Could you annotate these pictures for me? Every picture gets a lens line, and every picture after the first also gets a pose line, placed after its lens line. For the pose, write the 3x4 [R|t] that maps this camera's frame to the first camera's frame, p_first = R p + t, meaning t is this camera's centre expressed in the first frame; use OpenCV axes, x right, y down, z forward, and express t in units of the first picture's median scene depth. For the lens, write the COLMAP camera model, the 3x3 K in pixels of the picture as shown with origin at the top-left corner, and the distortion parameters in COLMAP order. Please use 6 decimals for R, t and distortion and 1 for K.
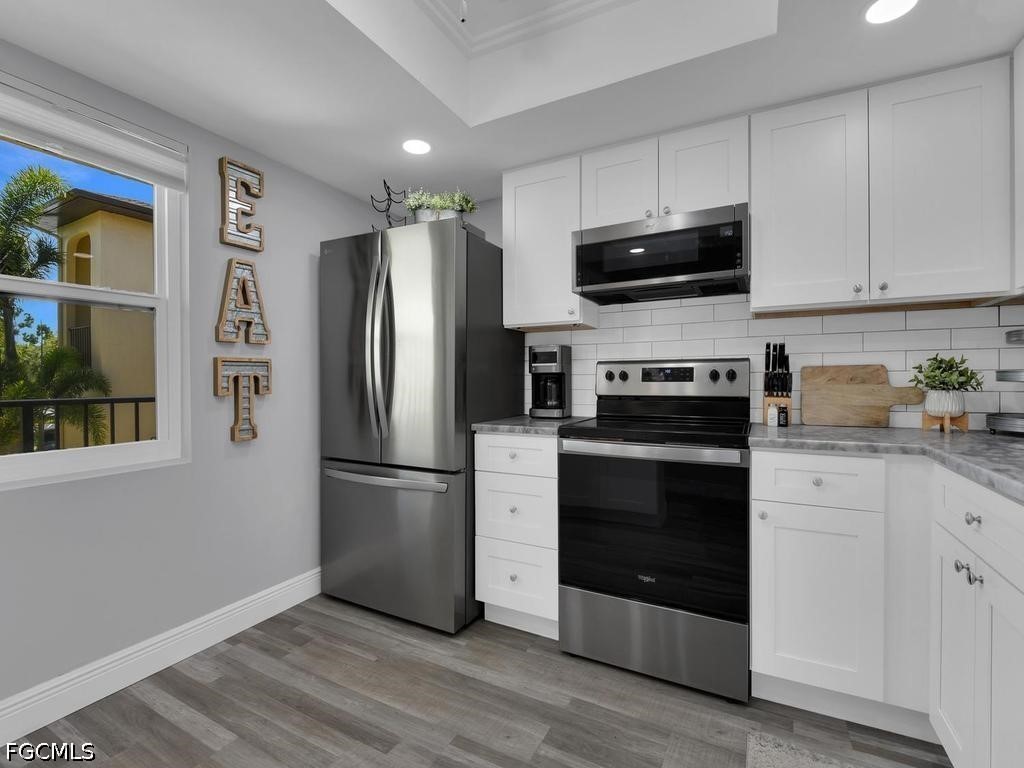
lens RADIAL K [[470.1, 0, 513.7], [0, 470.1, 381.4], [0, 0, 1]] dist [-0.006759, -0.007143]
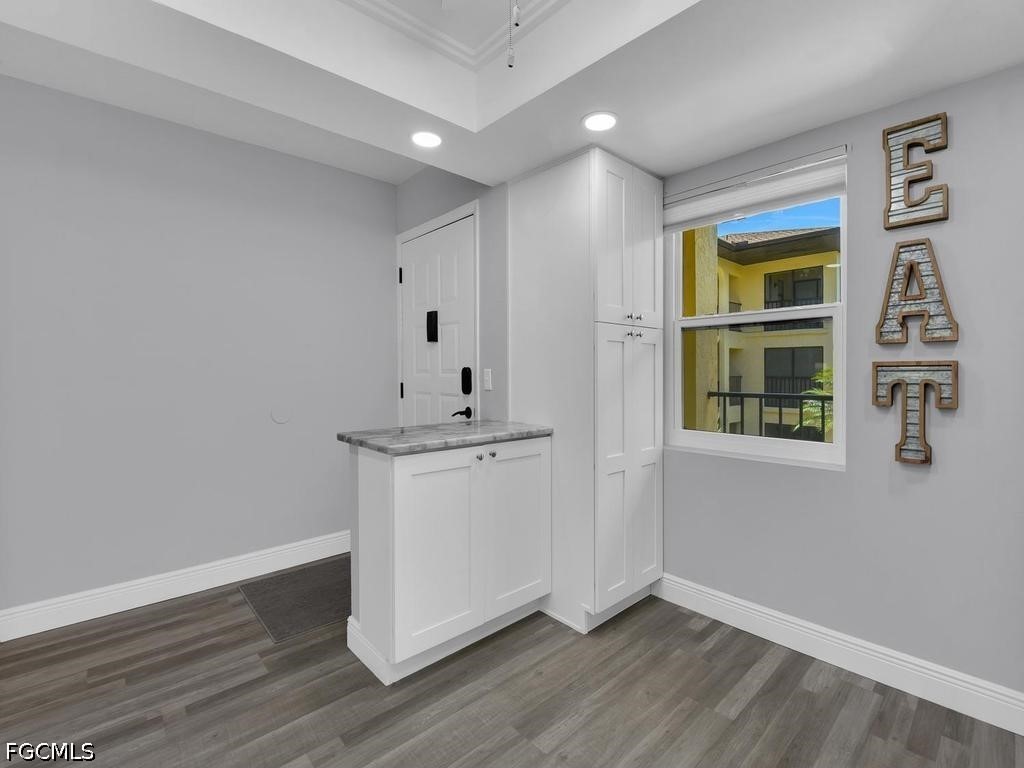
lens RADIAL K [[470.1, 0, 514.5], [0, 470.1, 374.9], [0, 0, 1]] dist [-0.006759, -0.007143]
pose [[-0.346389, 0.012738, -0.938005, 0.414781], [0.003356, 0.999918, 0.012340, -0.037744], [0.938085, 0.001127, -0.346403, 0.630244]]
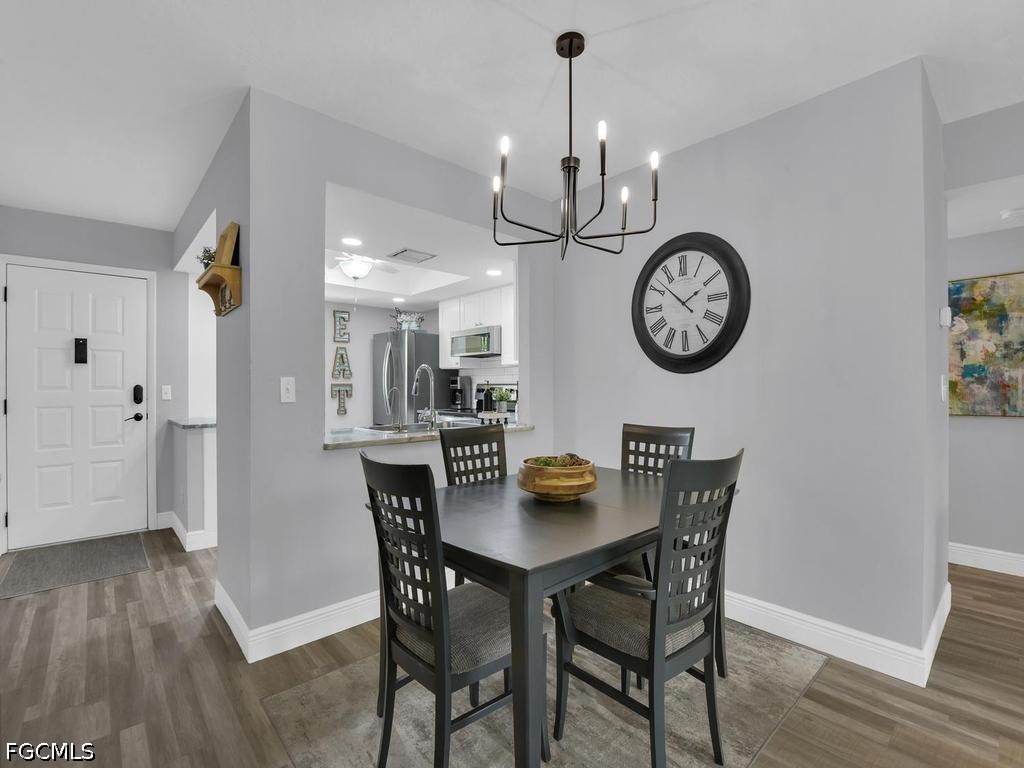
lens RADIAL K [[470.1, 0, 515.1], [0, 470.1, 383.7], [0, 0, 1]] dist [-0.006759, -0.007143]
pose [[0.939300, -0.000004, -0.343098, 1.258243], [-0.000571, 0.999999, -0.001573, -0.044691], [0.343097, 0.001673, 0.939298, -1.164201]]
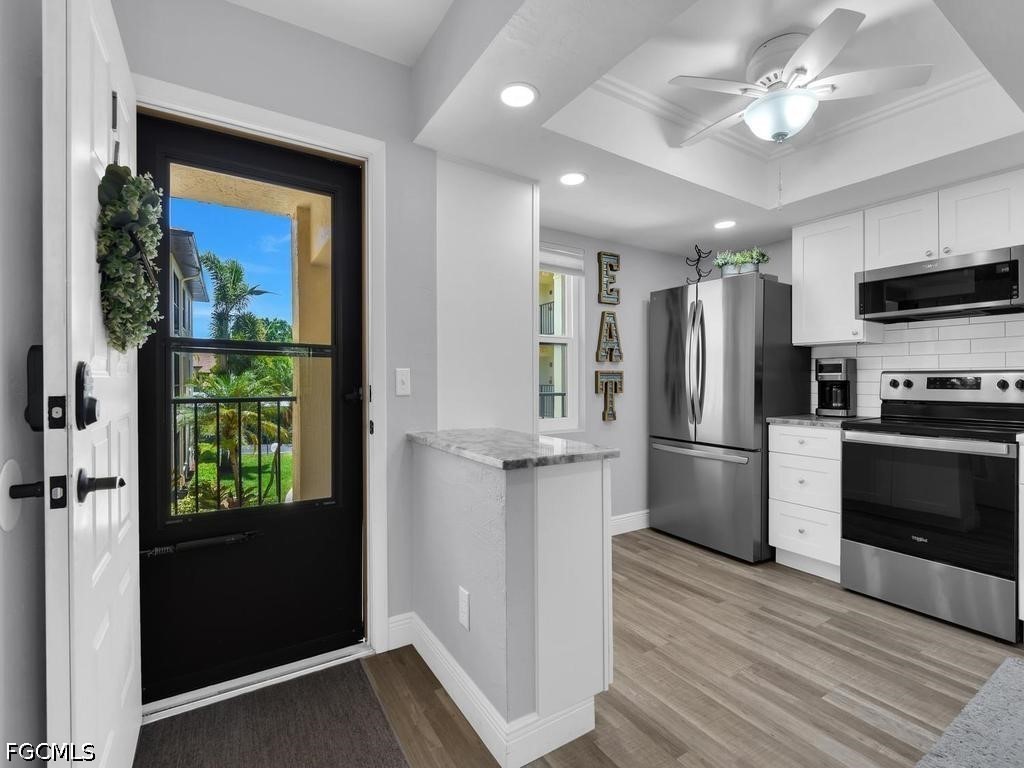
lens RADIAL K [[470.1, 0, 508.1], [0, 470.1, 377.5], [0, 0, 1]] dist [-0.006759, -0.007143]
pose [[0.855843, 0.003462, -0.517223, -0.028152], [-0.006476, 0.999971, -0.004024, -0.017323], [0.517194, 0.006794, 0.855841, -0.595179]]
